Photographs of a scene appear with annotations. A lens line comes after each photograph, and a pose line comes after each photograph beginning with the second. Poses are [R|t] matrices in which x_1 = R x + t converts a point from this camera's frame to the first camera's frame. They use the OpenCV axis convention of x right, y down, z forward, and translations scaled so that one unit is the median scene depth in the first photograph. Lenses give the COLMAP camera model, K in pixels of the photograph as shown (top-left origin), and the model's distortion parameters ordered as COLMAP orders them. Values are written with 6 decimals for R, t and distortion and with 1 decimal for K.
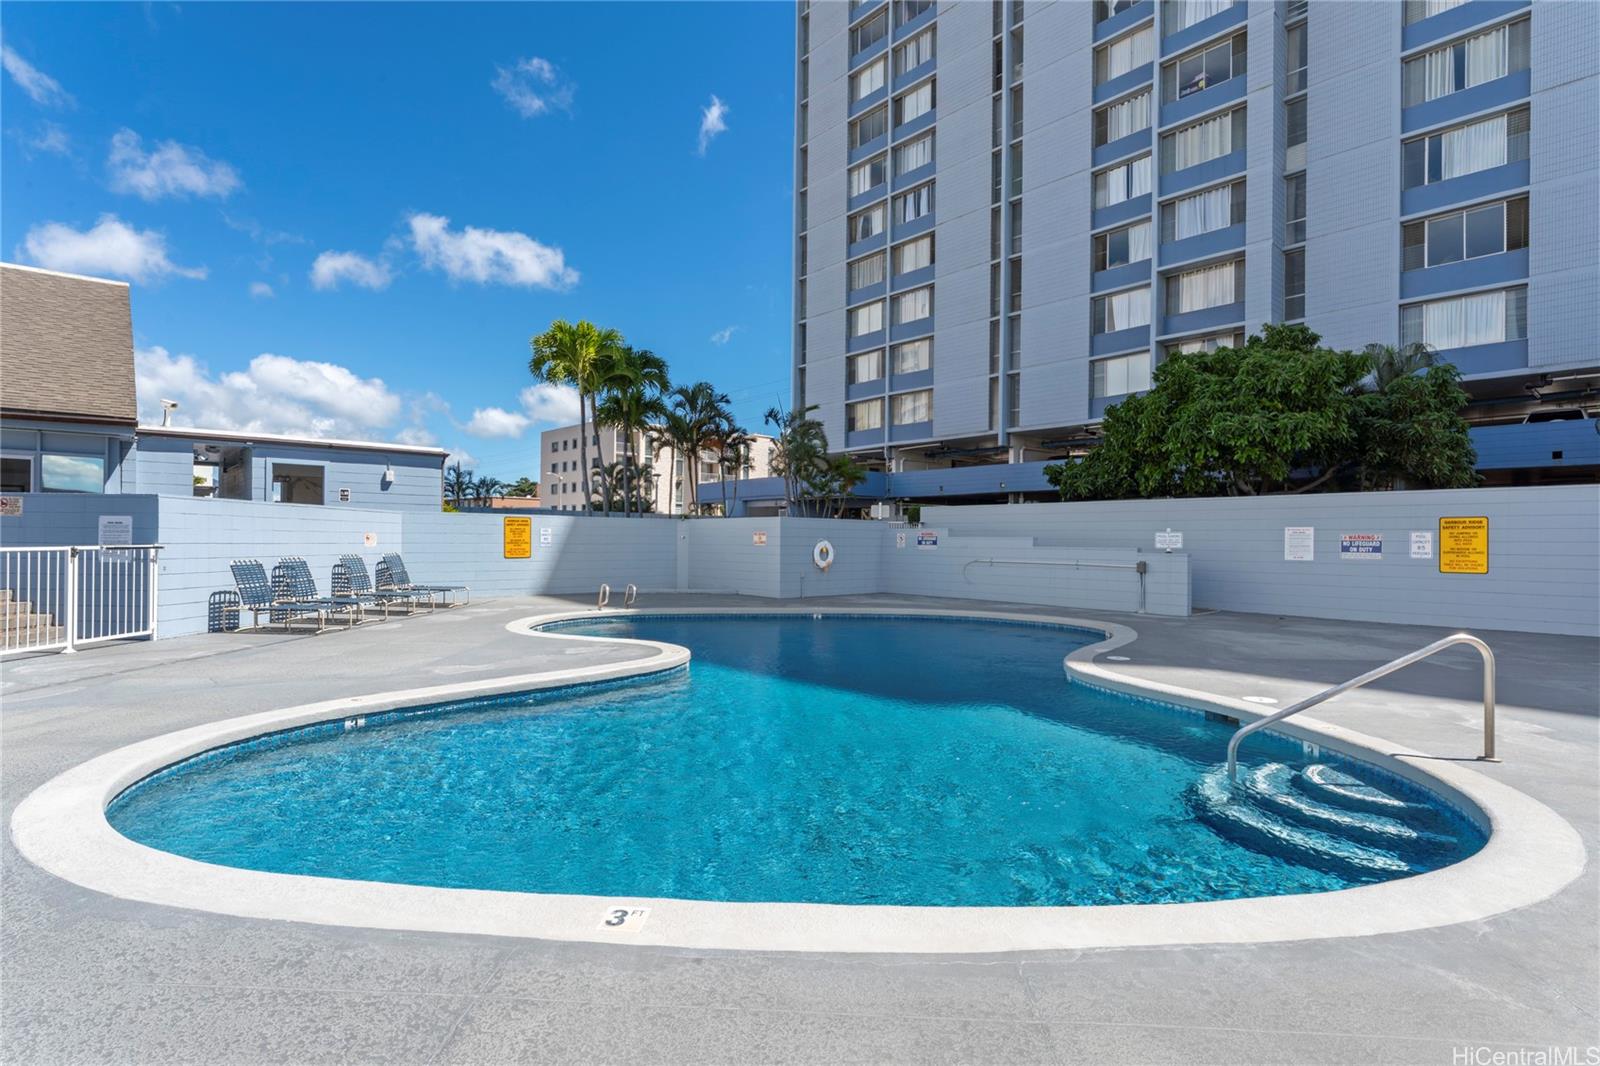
lens RADIAL K [[773.1, 0, 798.6], [0, 773.1, 533.2], [0, 0, 1]] dist [0.003900, -0.001222]
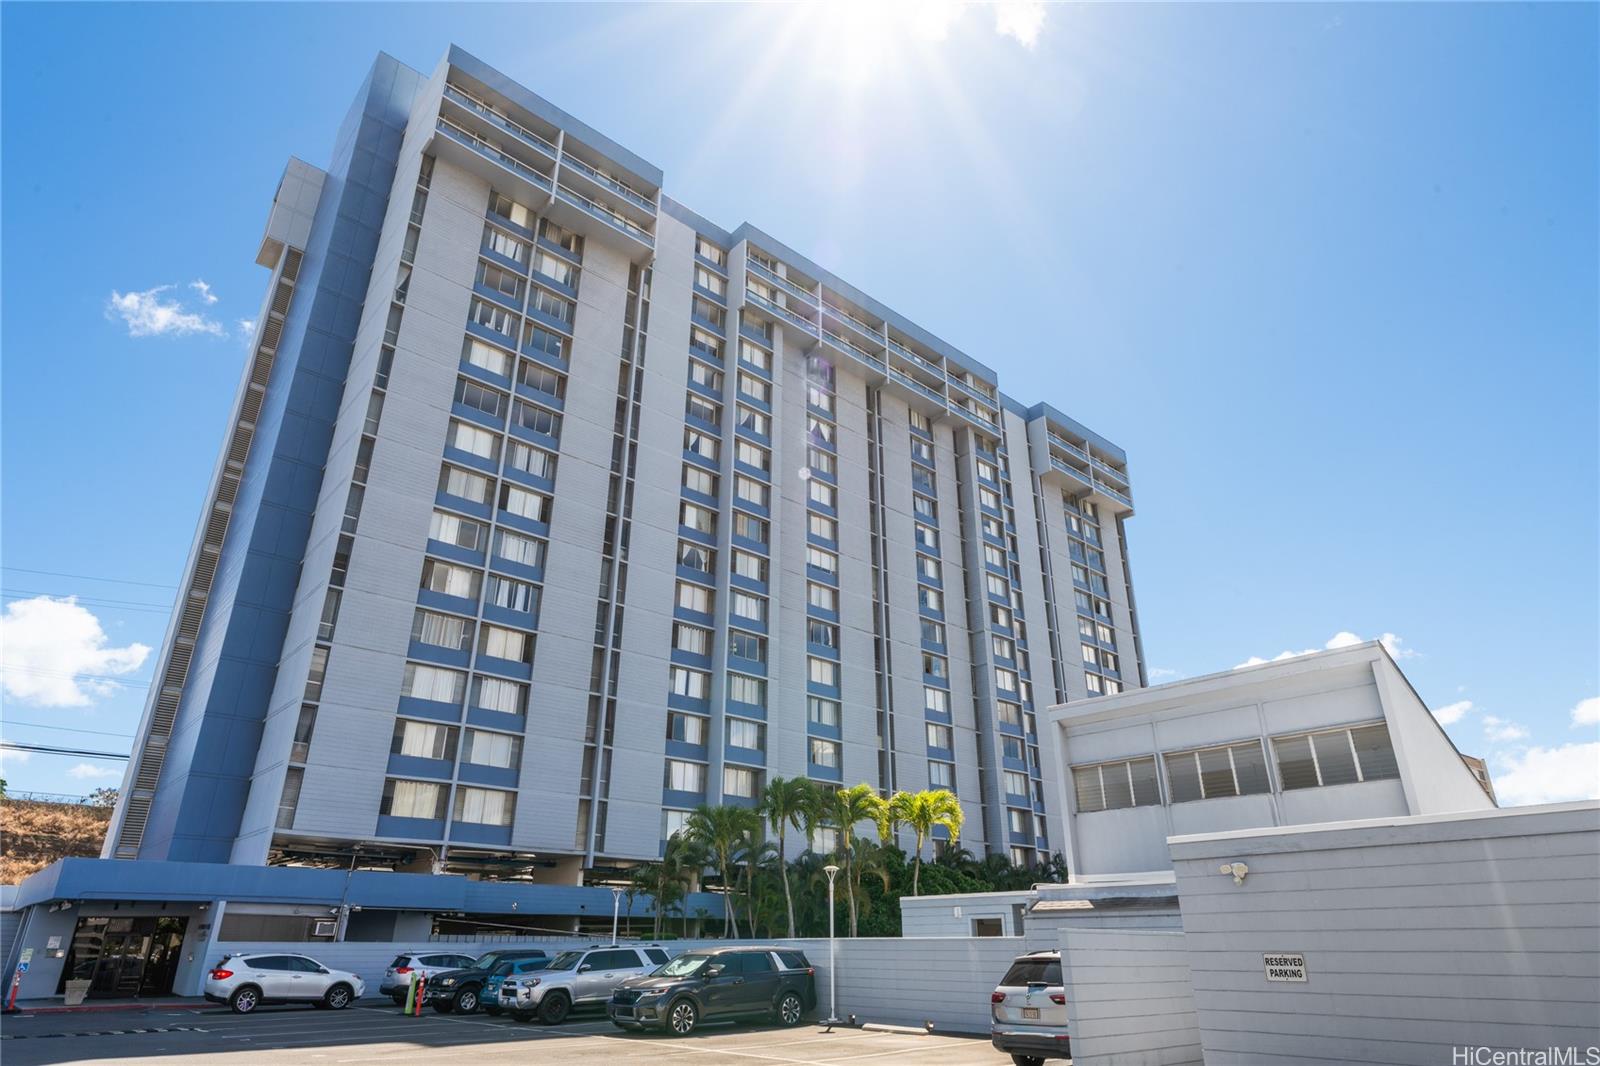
lens RADIAL K [[924.6, 0, 806.4], [0, 924.6, 537.1], [0, 0, 1]] dist [-0.001968, 0.001782]
pose [[0.004071, 0.405032, 0.914293, -1.401792], [-0.008759, 0.914280, -0.404987, -0.021030], [-0.999953, -0.006360, 0.007270, 0.891276]]
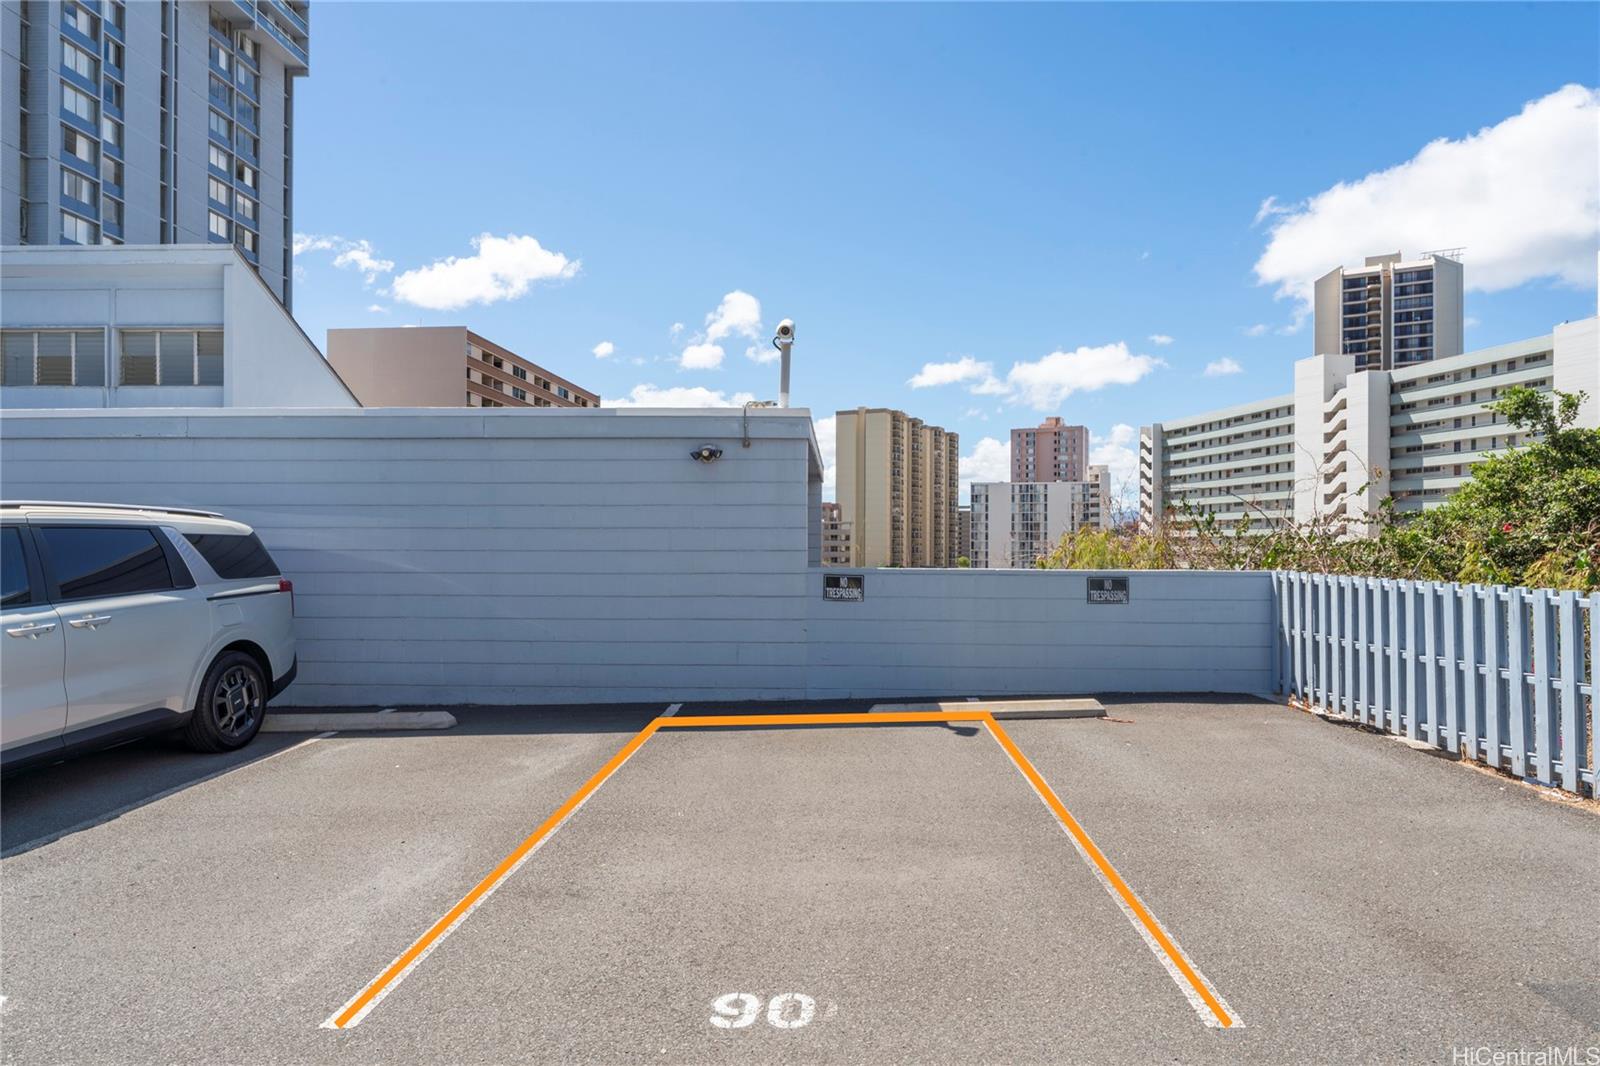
lens RADIAL K [[924.6, 0, 803.3], [0, 924.6, 535.0], [0, 0, 1]] dist [-0.001968, 0.001782]
pose [[-0.716091, -0.001081, 0.698006, -1.470162], [-0.009940, 0.999913, -0.008648, -0.026243], [-0.697936, -0.013131, -0.716039, 0.685351]]
